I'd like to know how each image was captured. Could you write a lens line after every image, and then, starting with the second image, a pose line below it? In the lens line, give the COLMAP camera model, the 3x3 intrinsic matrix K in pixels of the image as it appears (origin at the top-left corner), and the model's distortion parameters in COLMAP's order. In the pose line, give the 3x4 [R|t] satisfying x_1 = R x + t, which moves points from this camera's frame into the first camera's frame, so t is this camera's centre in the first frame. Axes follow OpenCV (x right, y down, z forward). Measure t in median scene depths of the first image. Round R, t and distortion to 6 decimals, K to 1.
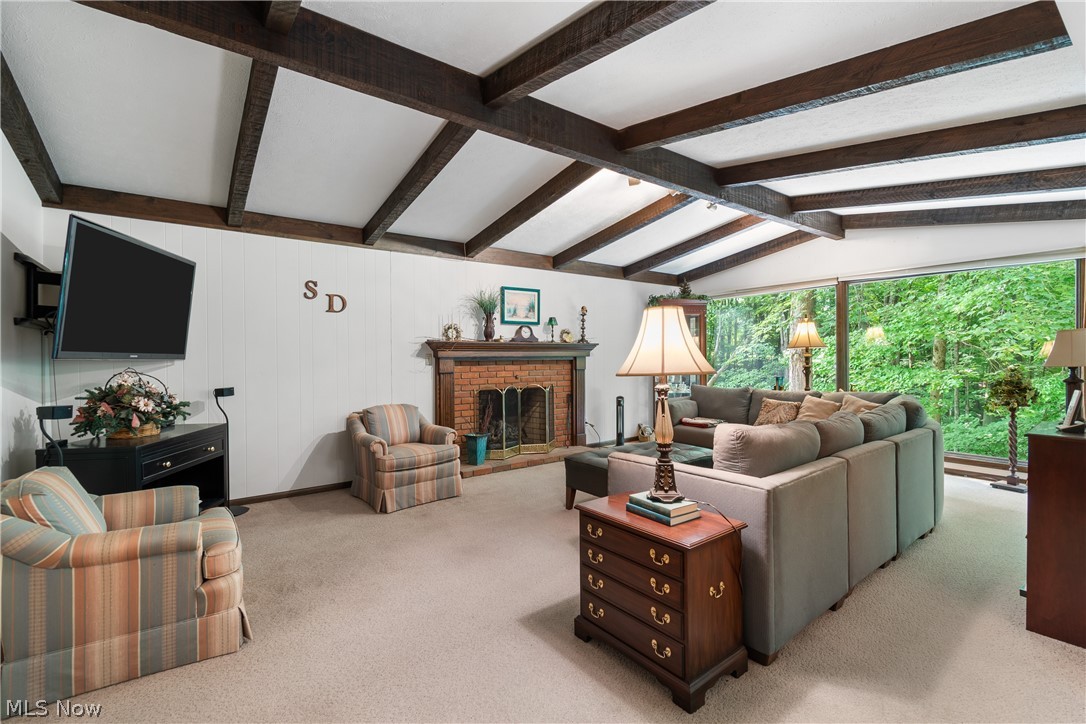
lens RADIAL K [[480.3, 0, 544.7], [0, 480.3, 358.6], [0, 0, 1]] dist [-0.003242, -0.002179]
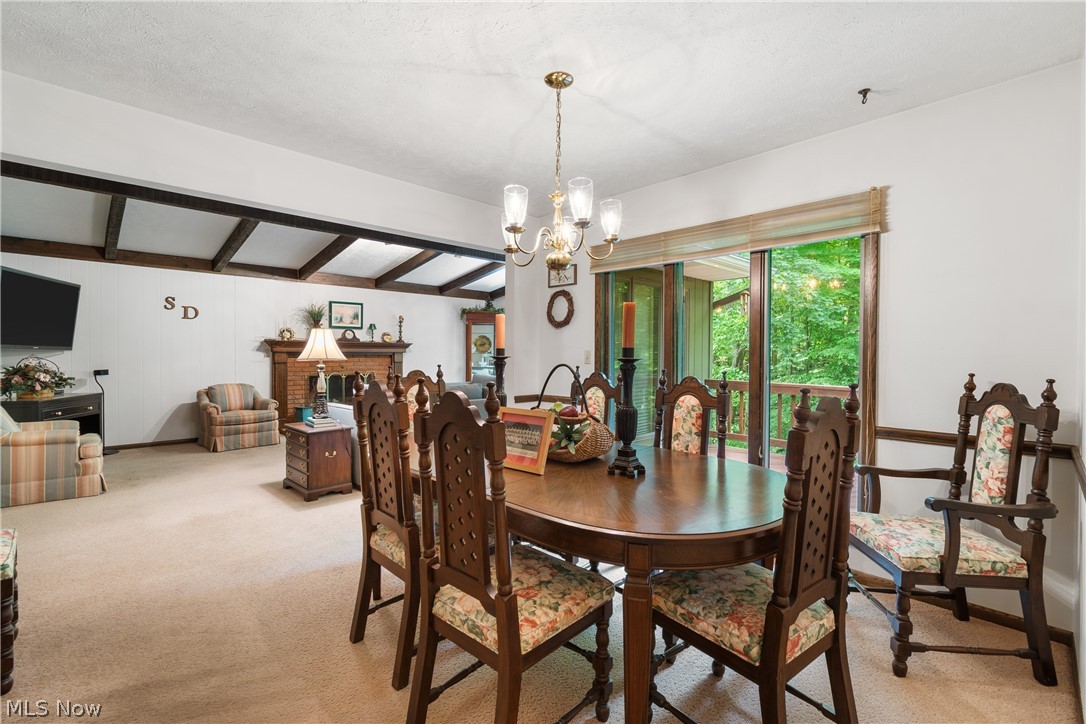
lens RADIAL K [[480.3, 0, 542.3], [0, 480.3, 360.4], [0, 0, 1]] dist [-0.003242, -0.002179]
pose [[0.991553, 0.011210, 0.129214, 0.443473], [-0.012105, 0.999908, 0.006146, 0.005738], [-0.129133, -0.007659, 0.991598, -0.578315]]
